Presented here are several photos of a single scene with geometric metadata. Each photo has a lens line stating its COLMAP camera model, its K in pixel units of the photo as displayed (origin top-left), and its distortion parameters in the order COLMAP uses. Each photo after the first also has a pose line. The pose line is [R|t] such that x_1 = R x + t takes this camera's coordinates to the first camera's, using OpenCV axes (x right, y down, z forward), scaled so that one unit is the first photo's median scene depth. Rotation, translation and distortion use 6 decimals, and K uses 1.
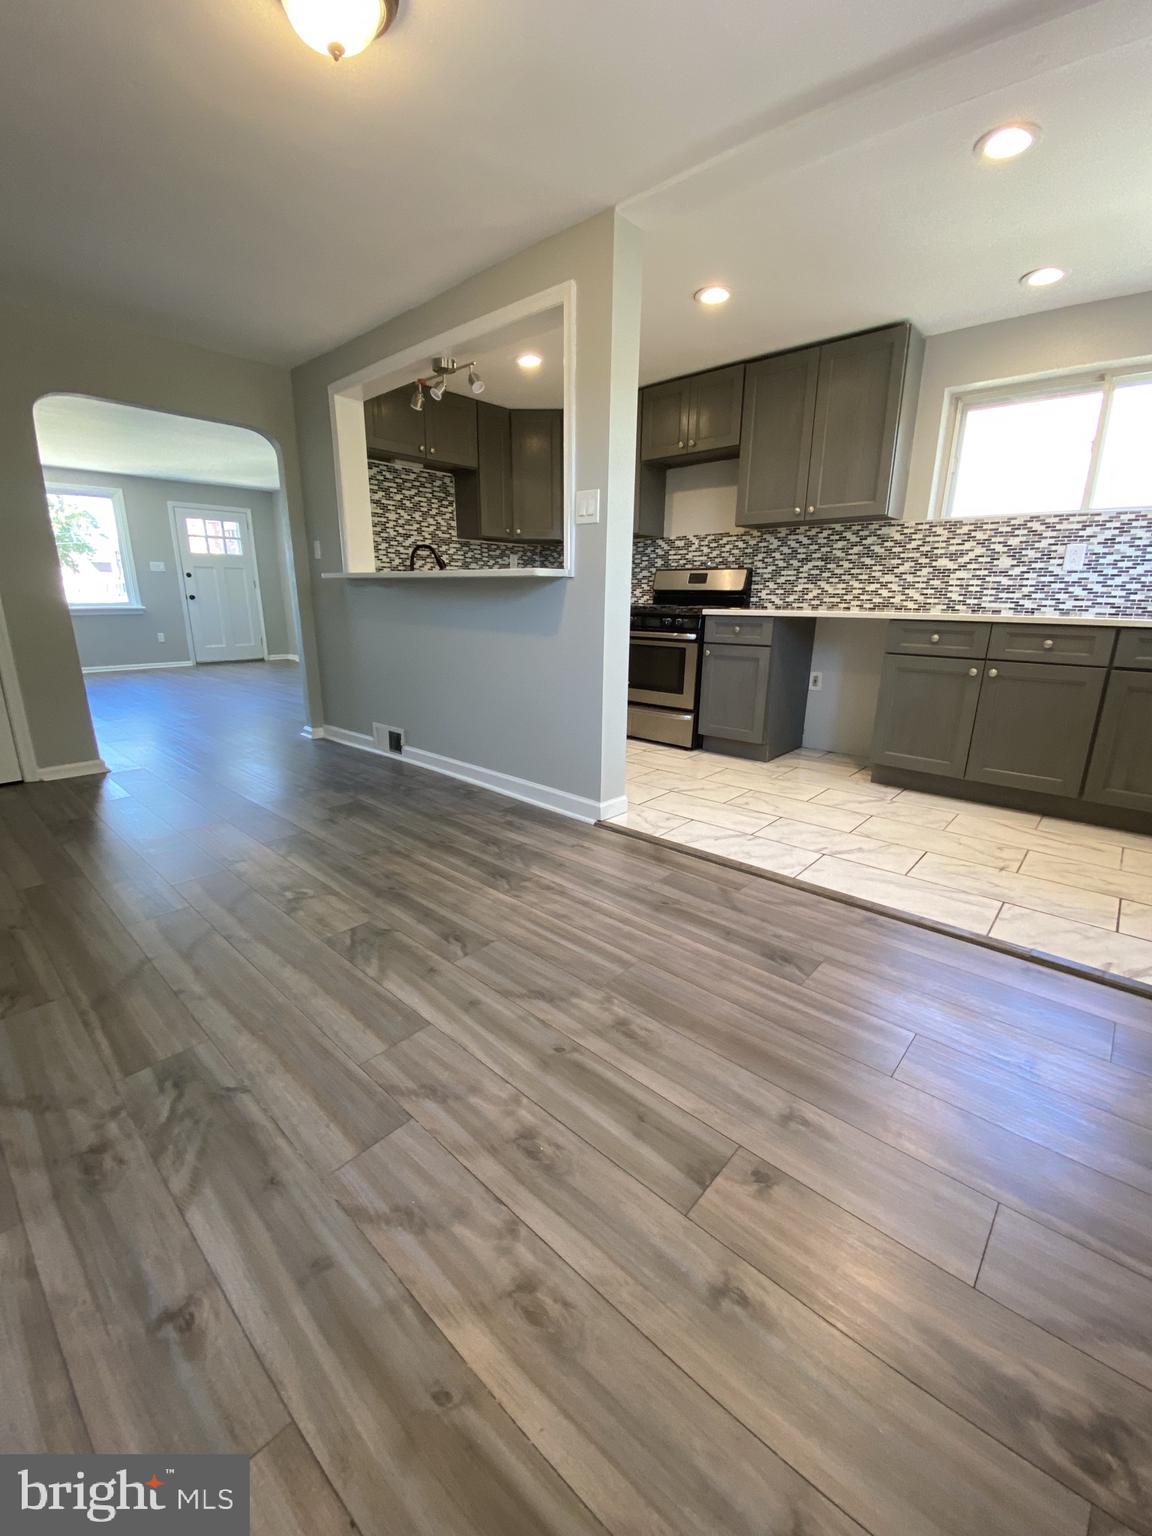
lens RADIAL K [[620.0, 0, 576.0], [0, 620.0, 768.0], [0, 0, 1]] dist [0.034715, -0.035461]
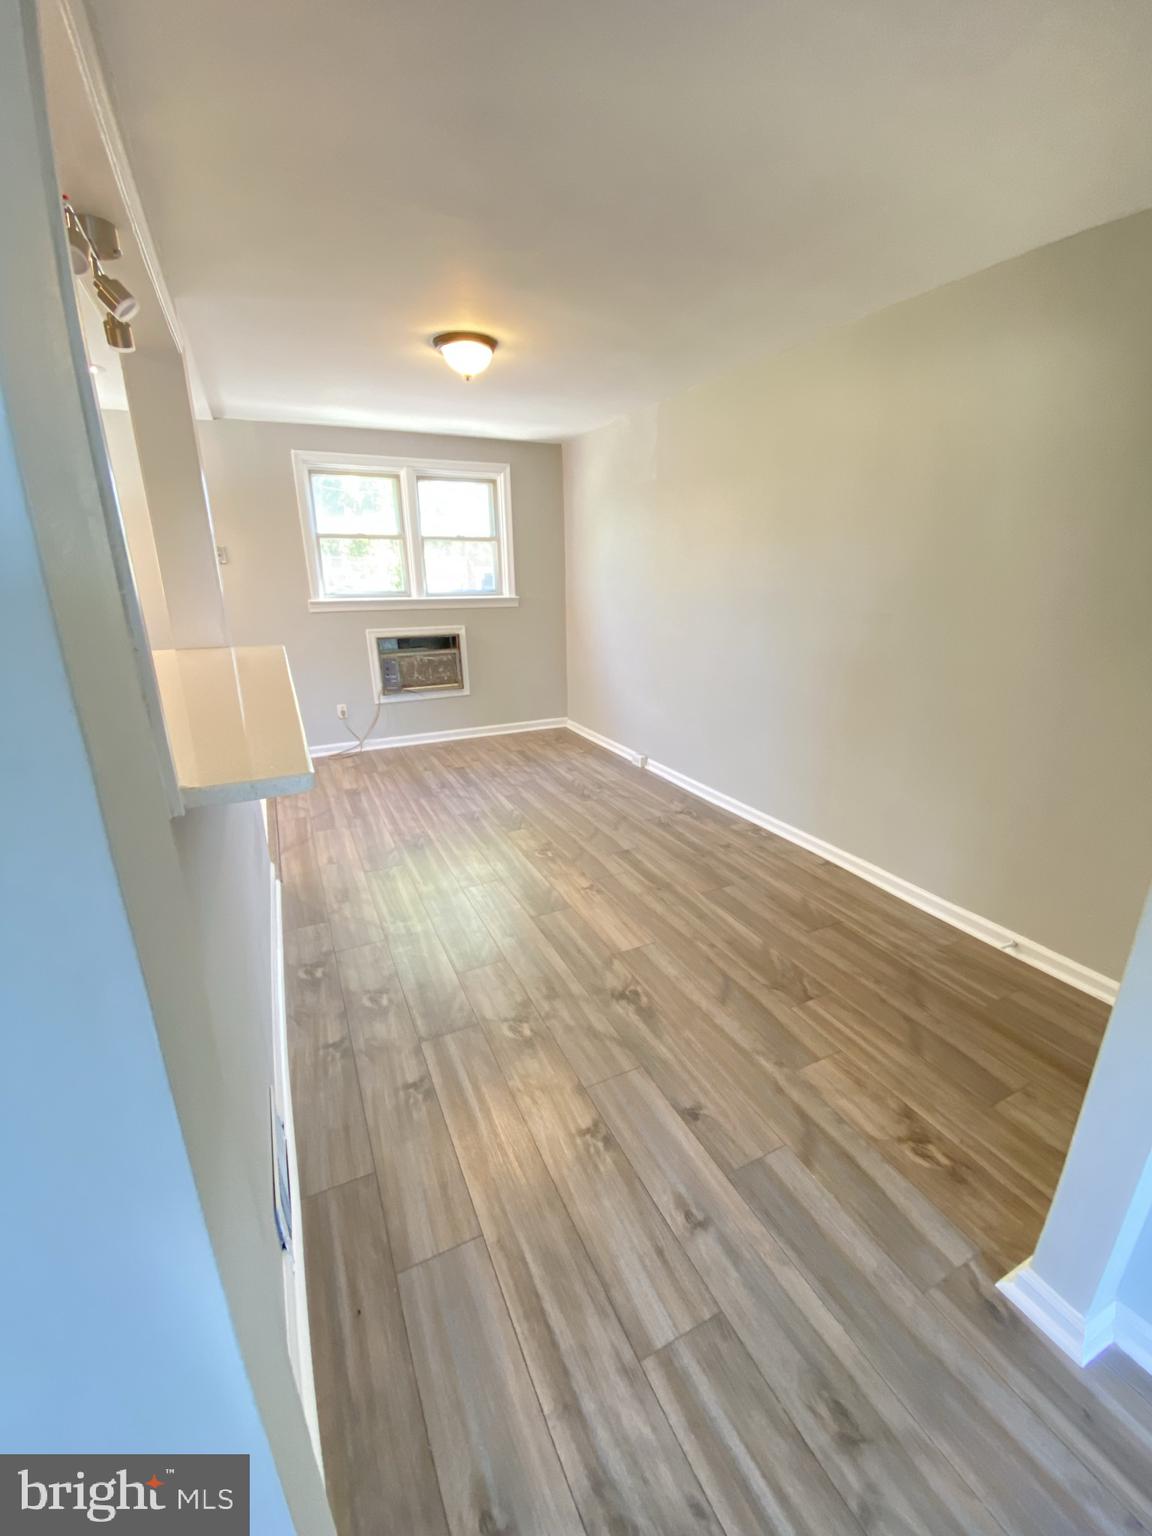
lens RADIAL K [[620.0, 0, 576.0], [0, 620.0, 768.0], [0, 0, 1]] dist [0.034715, -0.035461]
pose [[-0.924978, -0.109948, 0.363767, -0.604600], [0.108617, 0.840809, 0.530323, -0.436948], [-0.364167, 0.530049, -0.765788, 1.171997]]
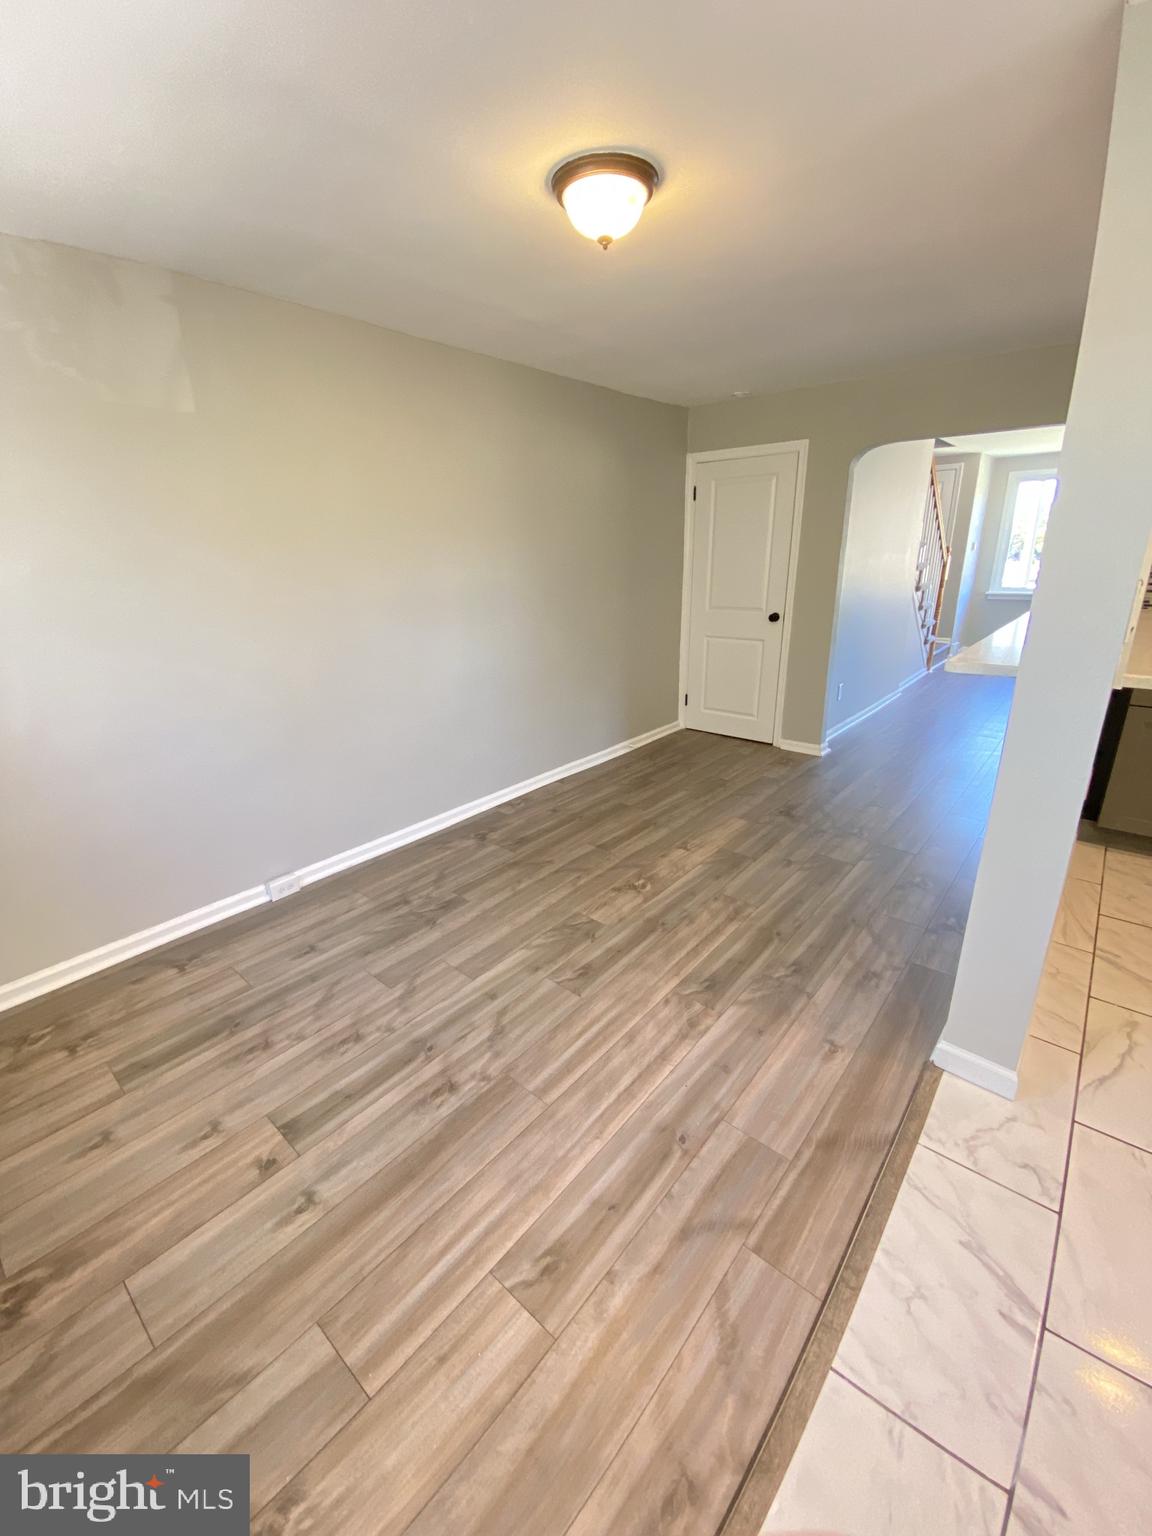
lens RADIAL K [[620.0, 0, 576.0], [0, 620.0, 768.0], [0, 0, 1]] dist [0.034715, -0.035461]
pose [[0.026947, 0.322403, -0.946219, 0.406862], [-0.242976, 0.920288, 0.306648, -0.226263], [0.969658, 0.221645, 0.103135, 0.400190]]
